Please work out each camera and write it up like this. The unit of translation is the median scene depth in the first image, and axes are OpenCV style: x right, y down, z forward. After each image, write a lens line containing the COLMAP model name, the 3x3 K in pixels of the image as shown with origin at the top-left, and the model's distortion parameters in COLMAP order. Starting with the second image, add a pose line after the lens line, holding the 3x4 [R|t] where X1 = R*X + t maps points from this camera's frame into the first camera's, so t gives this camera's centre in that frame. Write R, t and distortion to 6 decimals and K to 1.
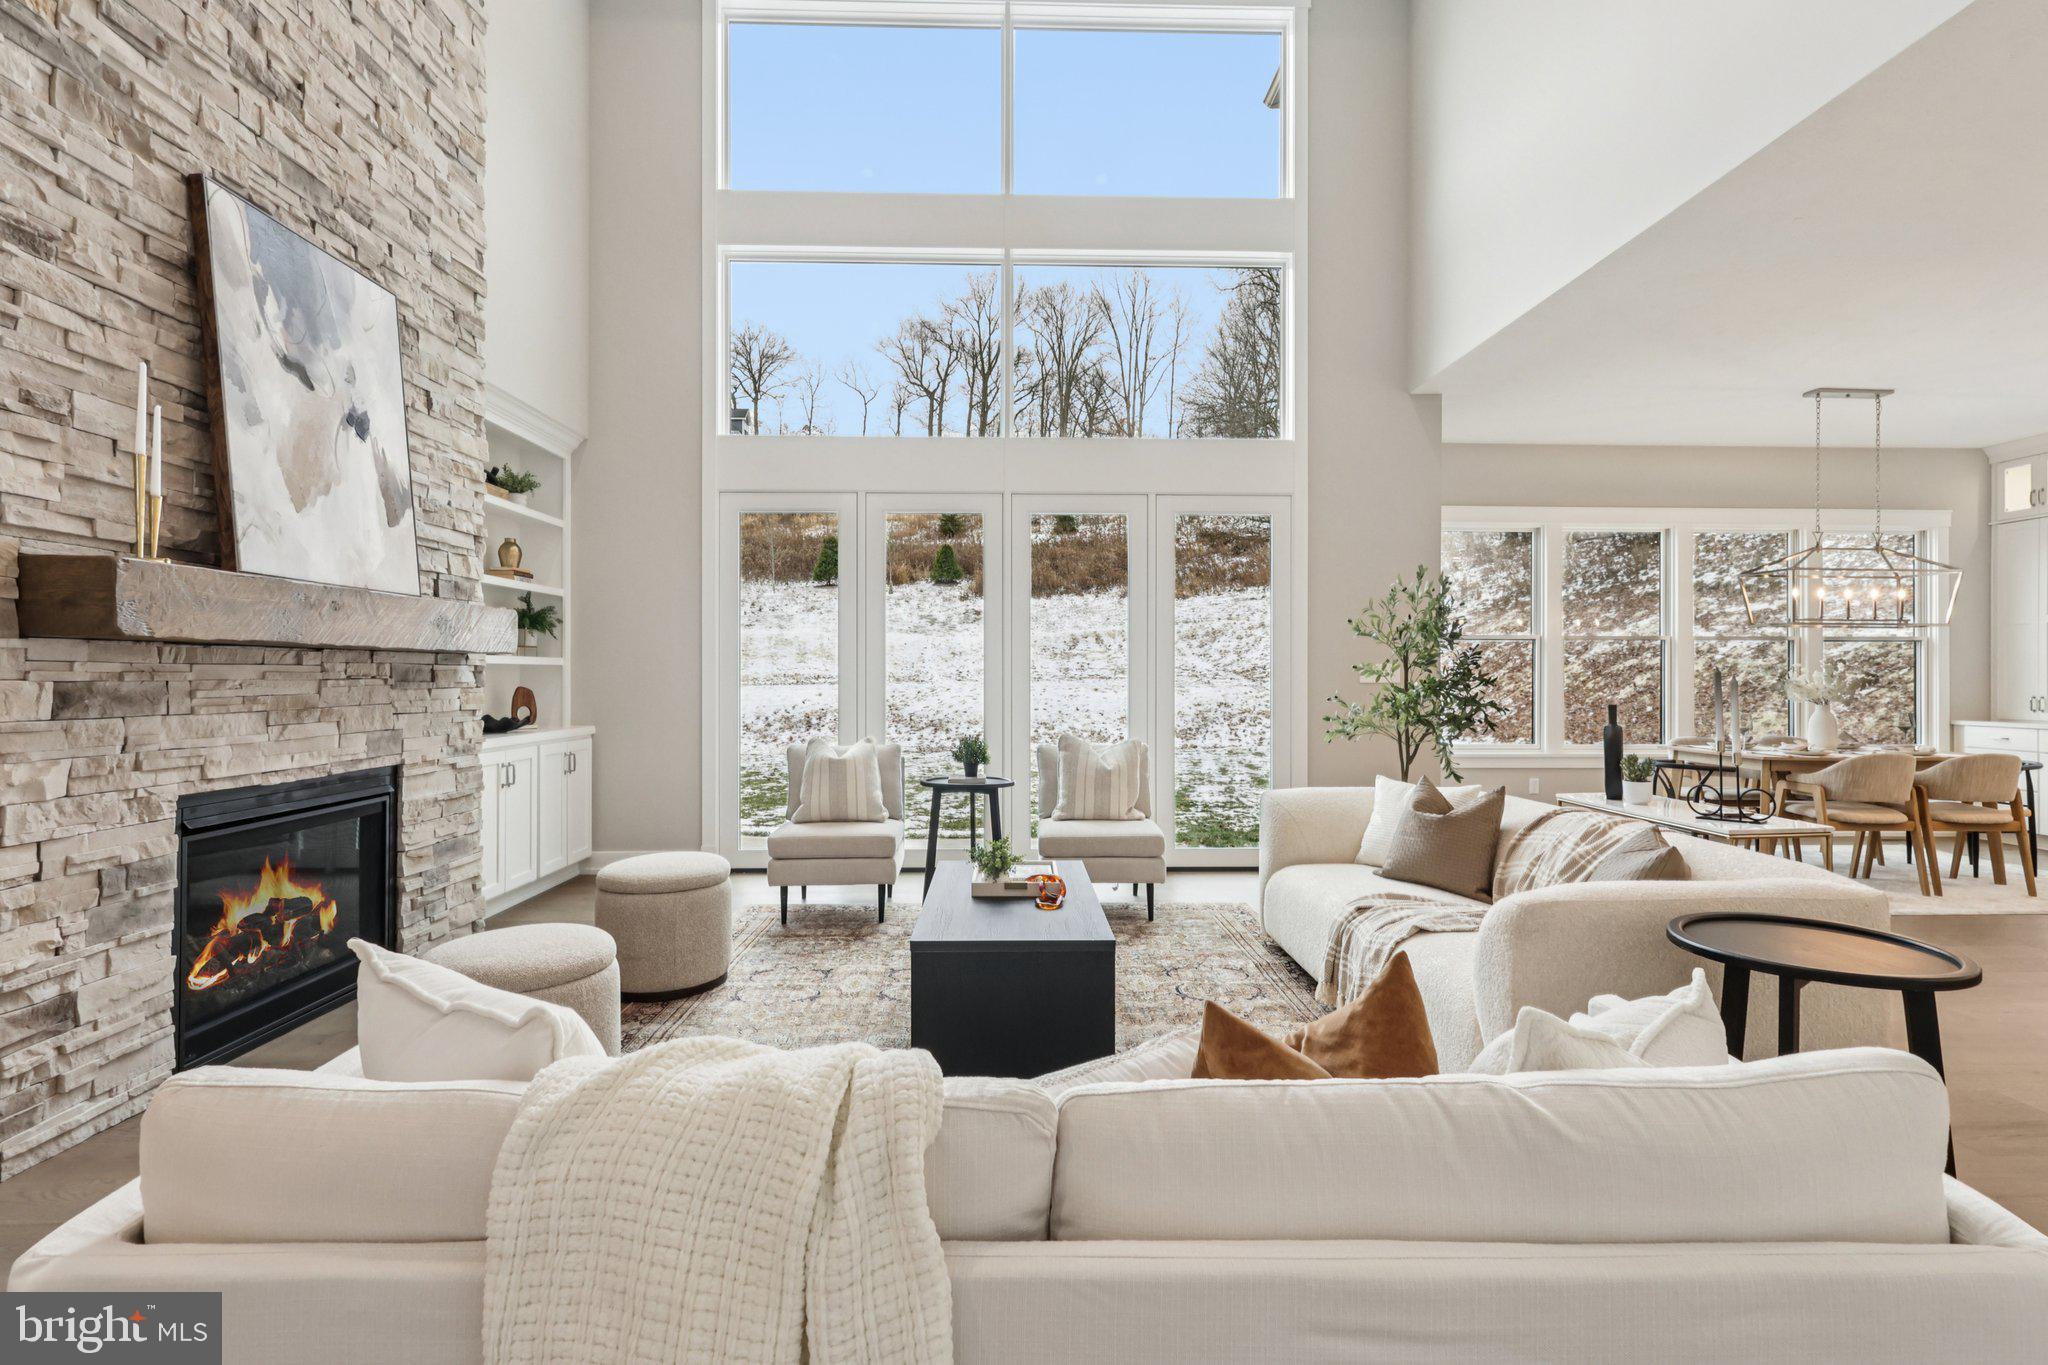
lens RADIAL K [[955.6, 0, 1025.2], [0, 955.6, 679.8], [0, 0, 1]] dist [-0.002079, 0.001953]
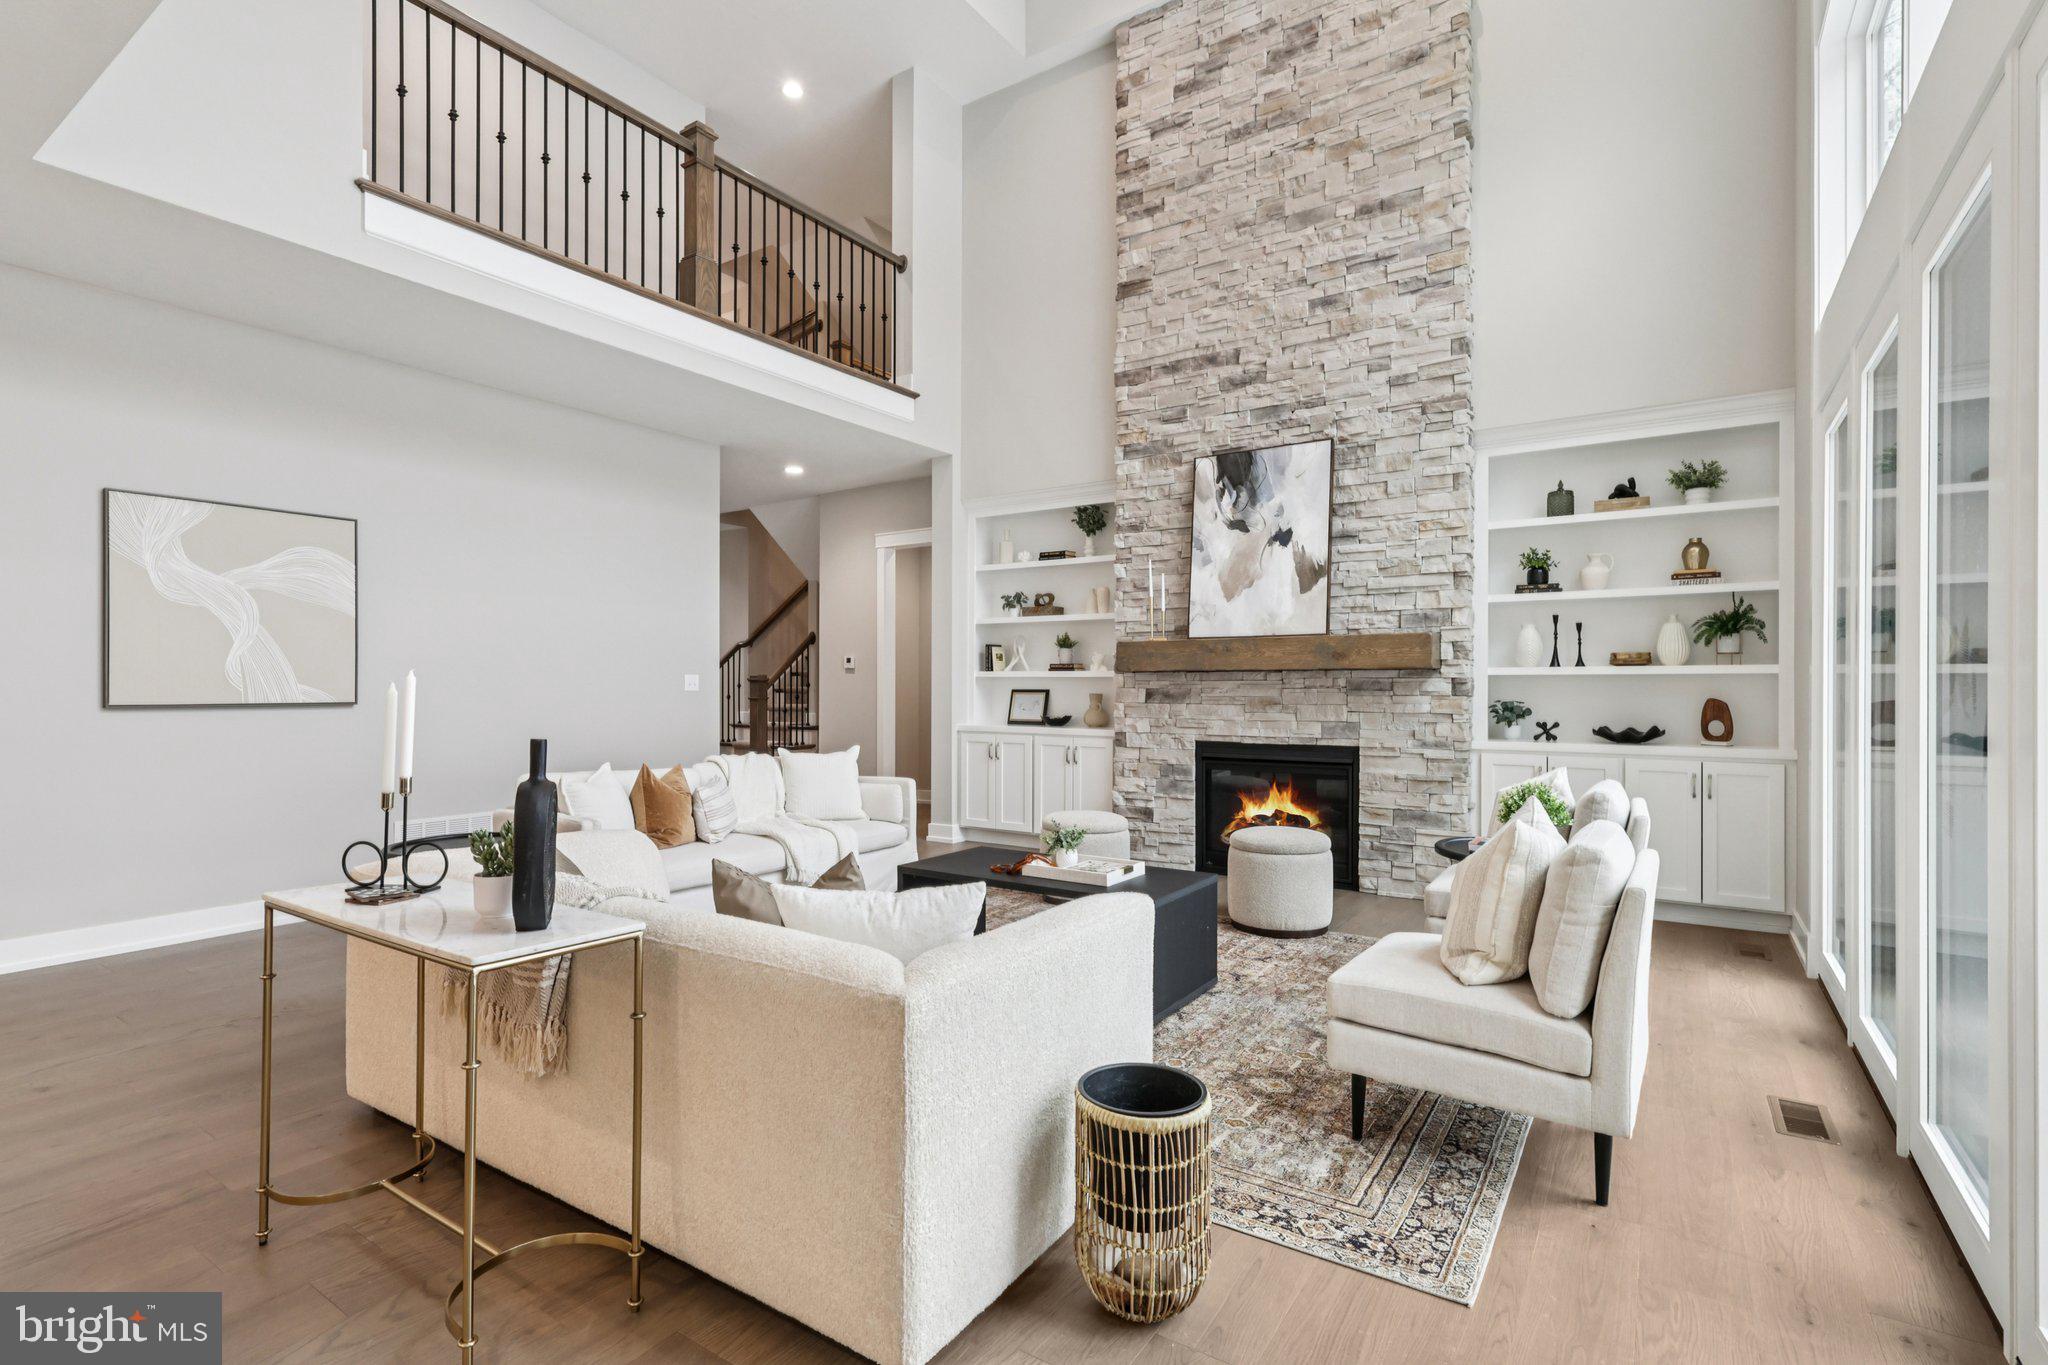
lens RADIAL K [[955.6, 0, 1027.2], [0, 955.6, 681.5], [0, 0, 1]] dist [-0.002079, 0.001953]
pose [[-0.578661, -0.004951, -0.815553, 0.552214], [-0.004620, 0.999985, -0.002793, -0.003418], [0.815555, 0.002151, -0.578675, 0.939797]]
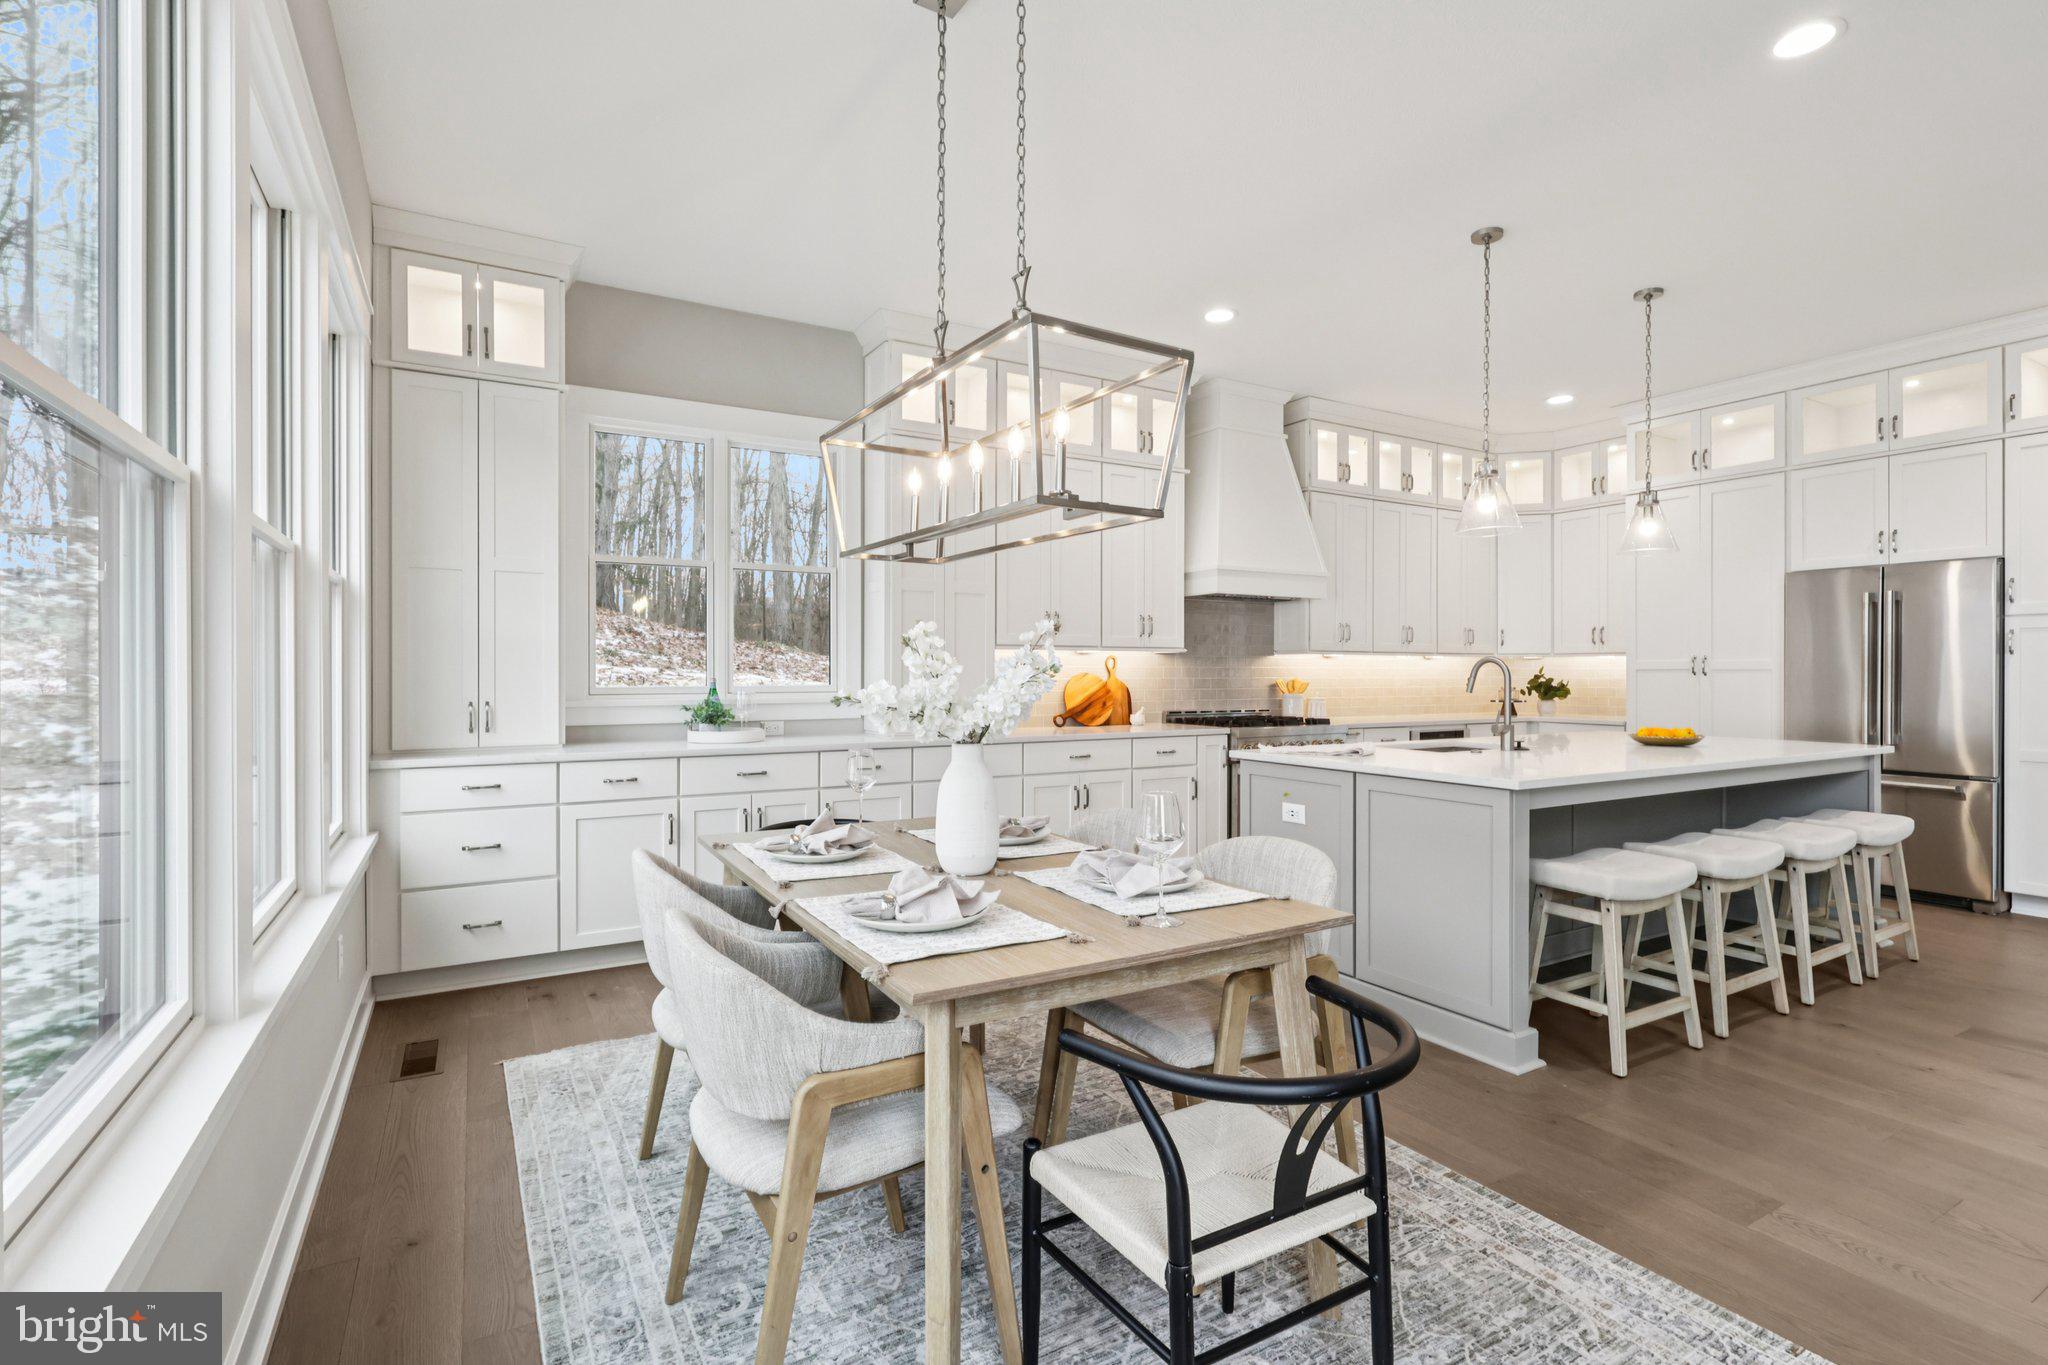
lens RADIAL K [[955.6, 0, 1032.4], [0, 955.6, 673.7], [0, 0, 1]] dist [-0.002079, 0.001953]
pose [[-0.480073, -0.005721, 0.877210, 0.509670], [-0.000198, 0.999979, 0.006413, -0.004329], [-0.877228, 0.002905, -0.480065, 1.182252]]
